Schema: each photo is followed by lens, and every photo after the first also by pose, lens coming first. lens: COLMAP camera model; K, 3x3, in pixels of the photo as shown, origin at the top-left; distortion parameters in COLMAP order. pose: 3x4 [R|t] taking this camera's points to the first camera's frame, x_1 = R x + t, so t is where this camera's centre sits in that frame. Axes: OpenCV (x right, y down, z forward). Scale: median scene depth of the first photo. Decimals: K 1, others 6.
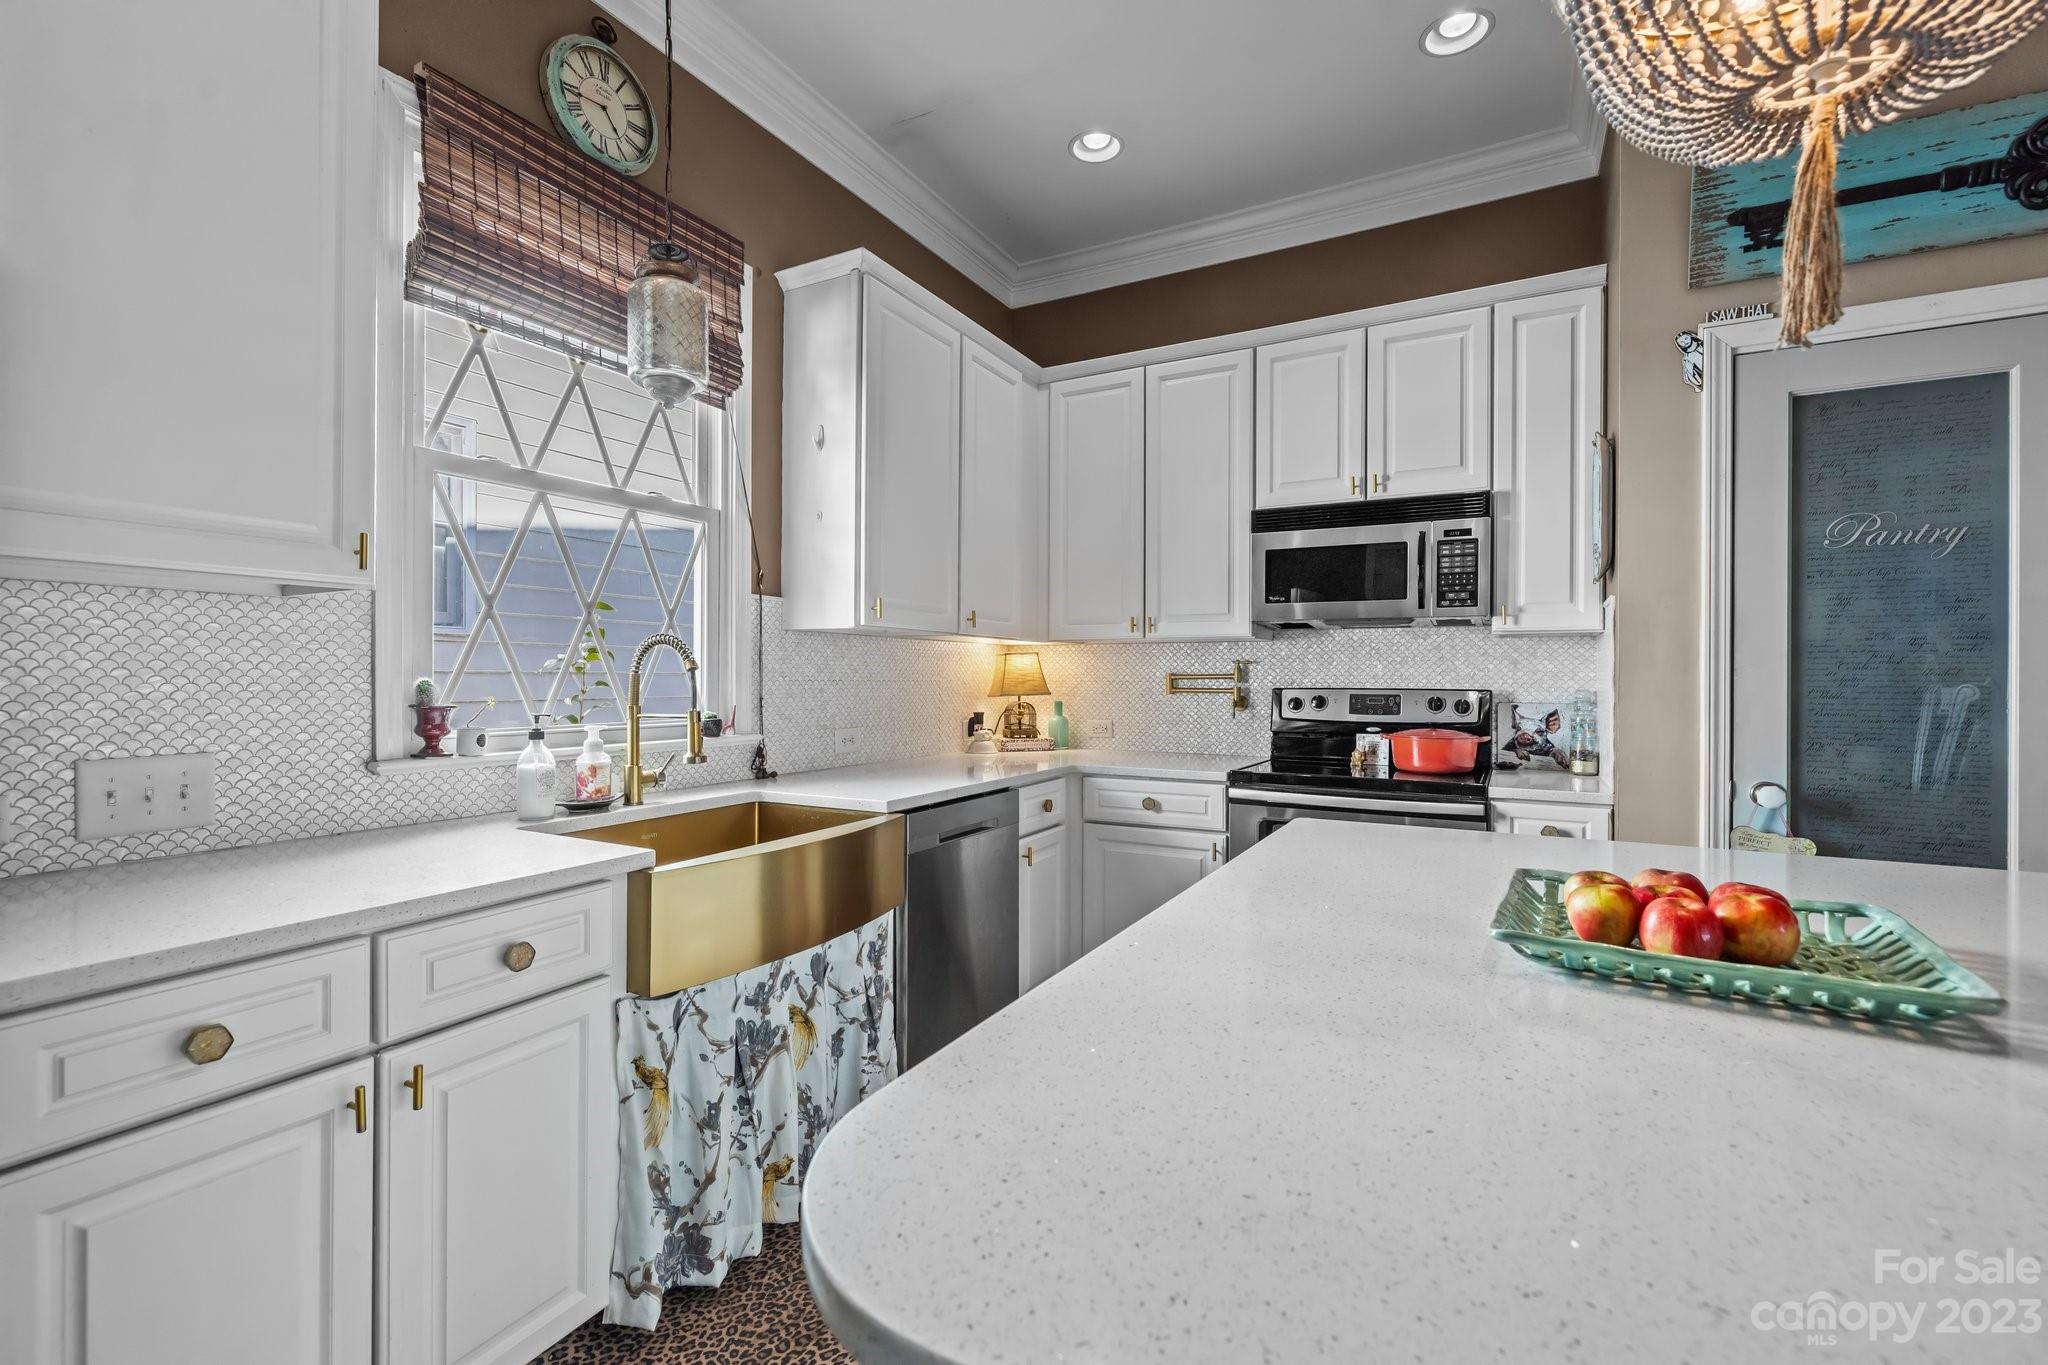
lens RADIAL K [[877.1, 0, 1011.7], [0, 877.1, 674.3], [0, 0, 1]] dist [0.002395, 0.000669]
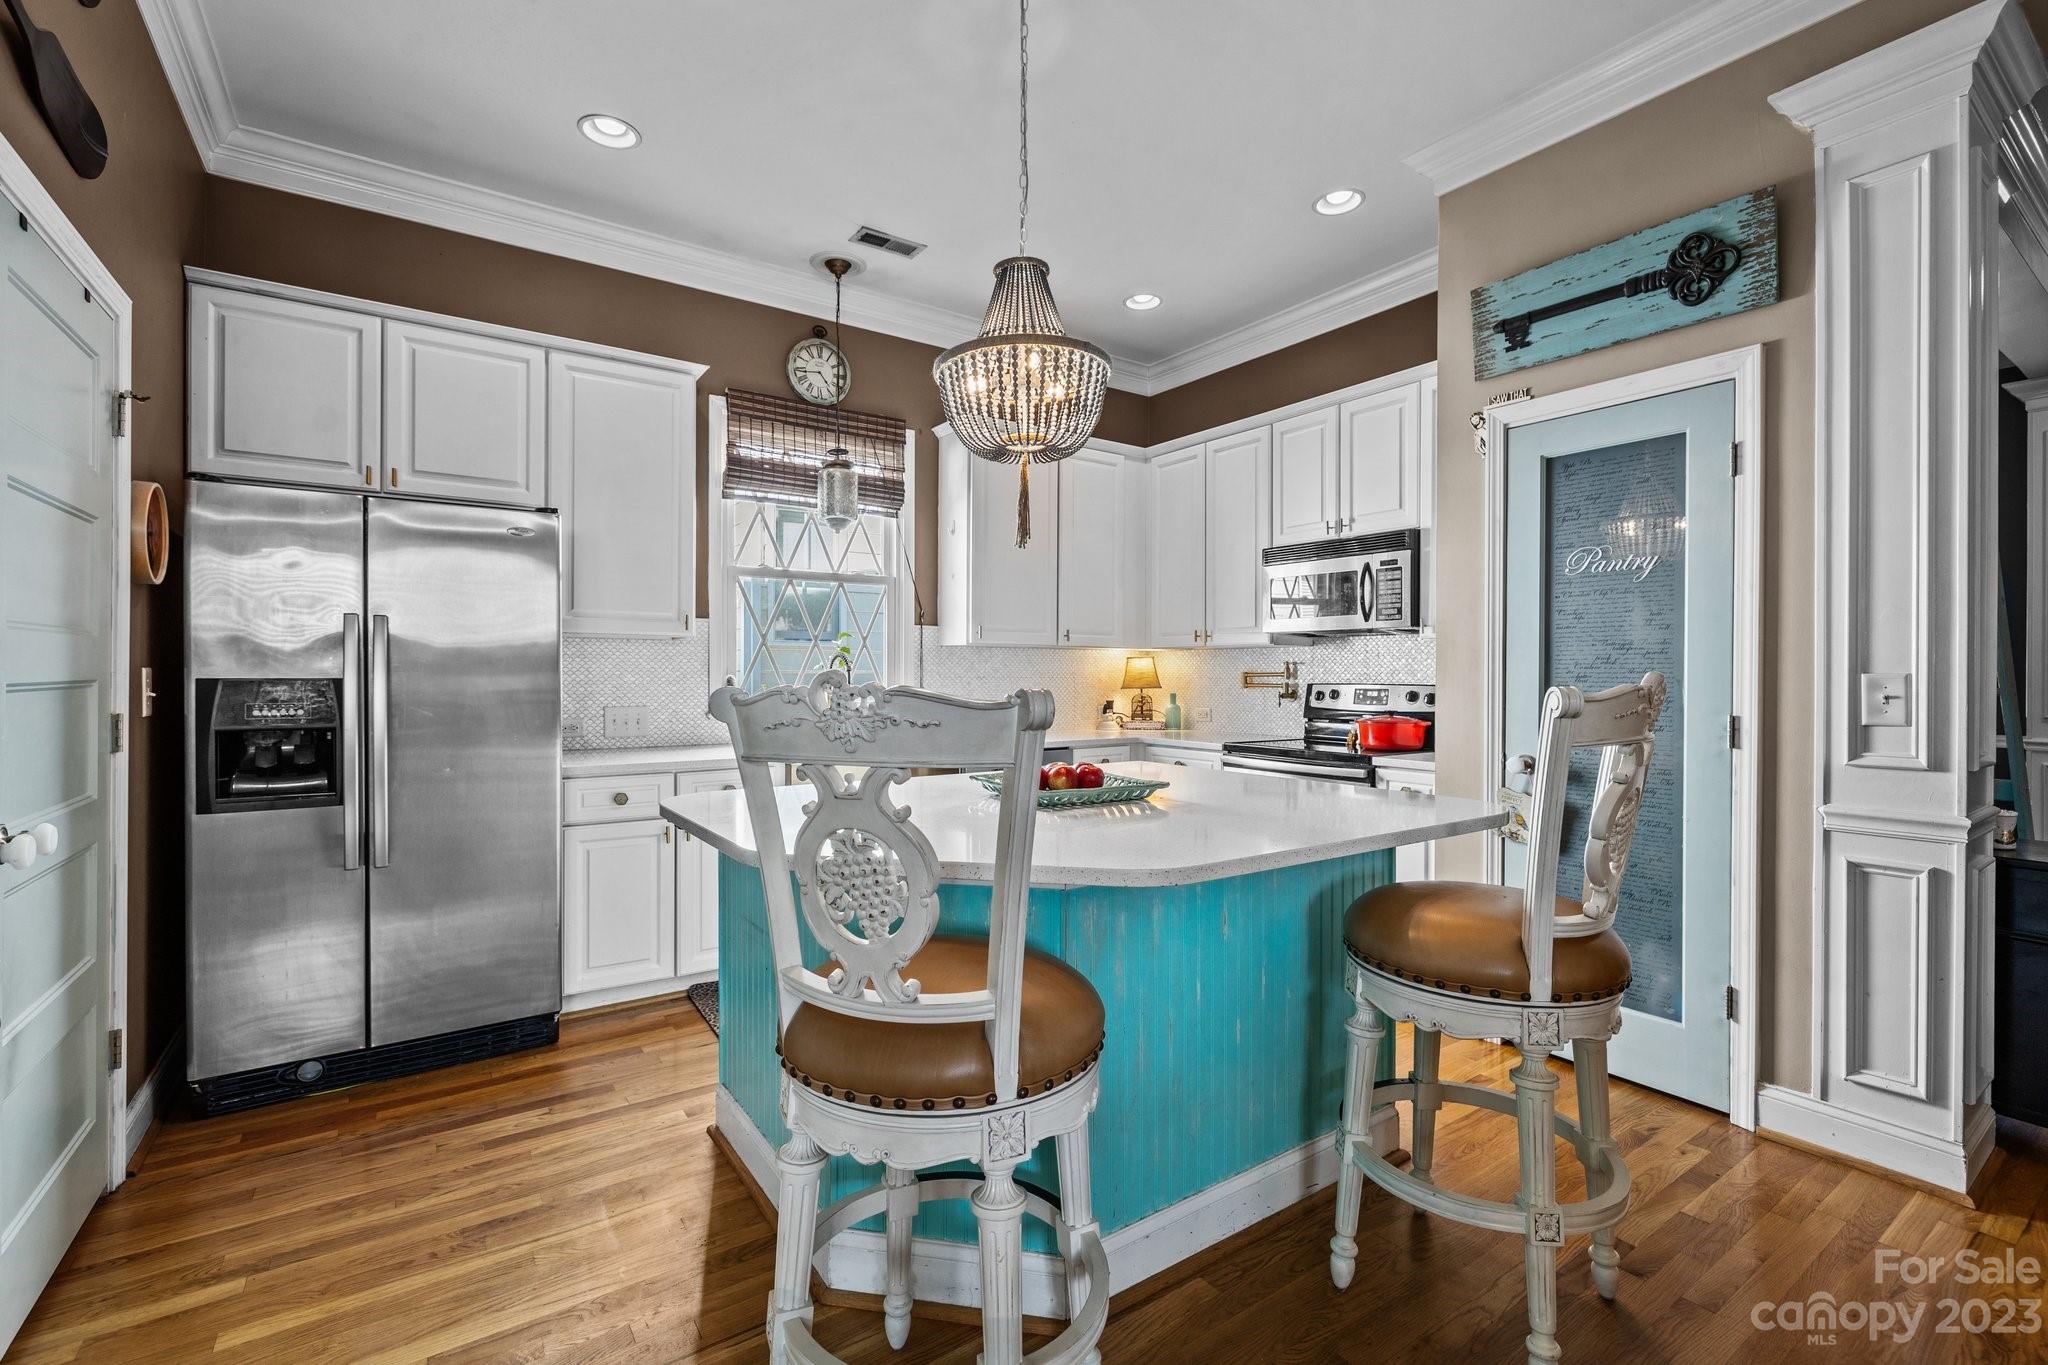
lens RADIAL K [[877.1, 0, 1029.9], [0, 877.1, 679.3], [0, 0, 1]] dist [0.002395, 0.000669]
pose [[0.898460, 0.002113, -0.439051, 0.645676], [0.001311, 0.999971, 0.007496, -0.000557], [0.439054, -0.007310, 0.898431, -0.417166]]
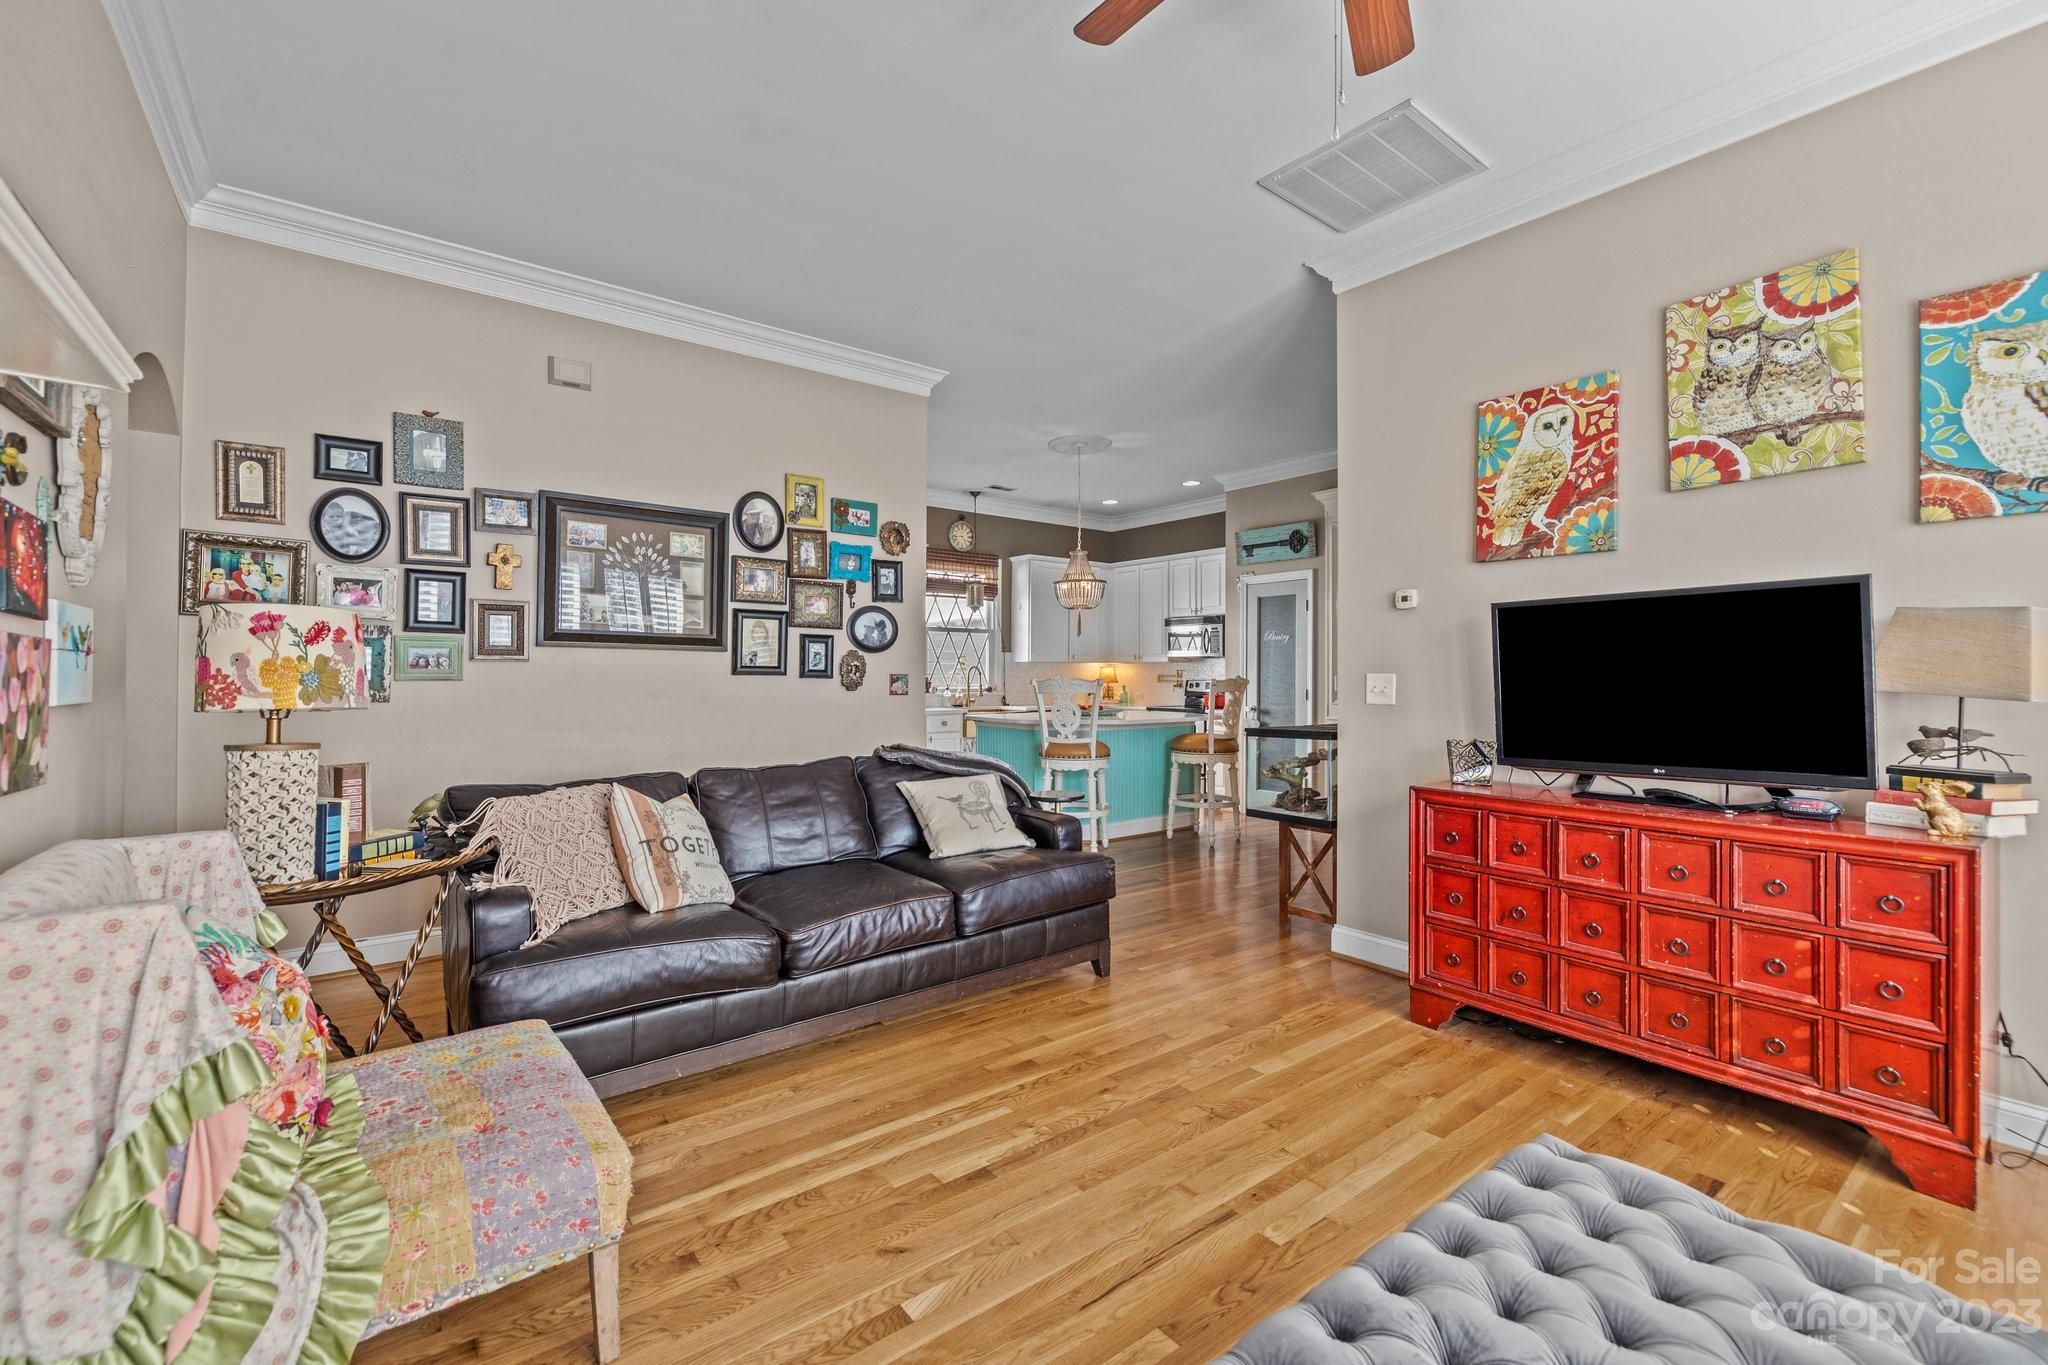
lens RADIAL K [[877.1, 0, 1019.1], [0, 877.1, 672.1], [0, 0, 1]] dist [0.002395, 0.000669]
pose [[0.917049, -0.000564, -0.398773, 1.181808], [-0.000225, 0.999998, -0.001934, -0.003944], [0.398774, 0.001863, 0.917047, -2.215243]]
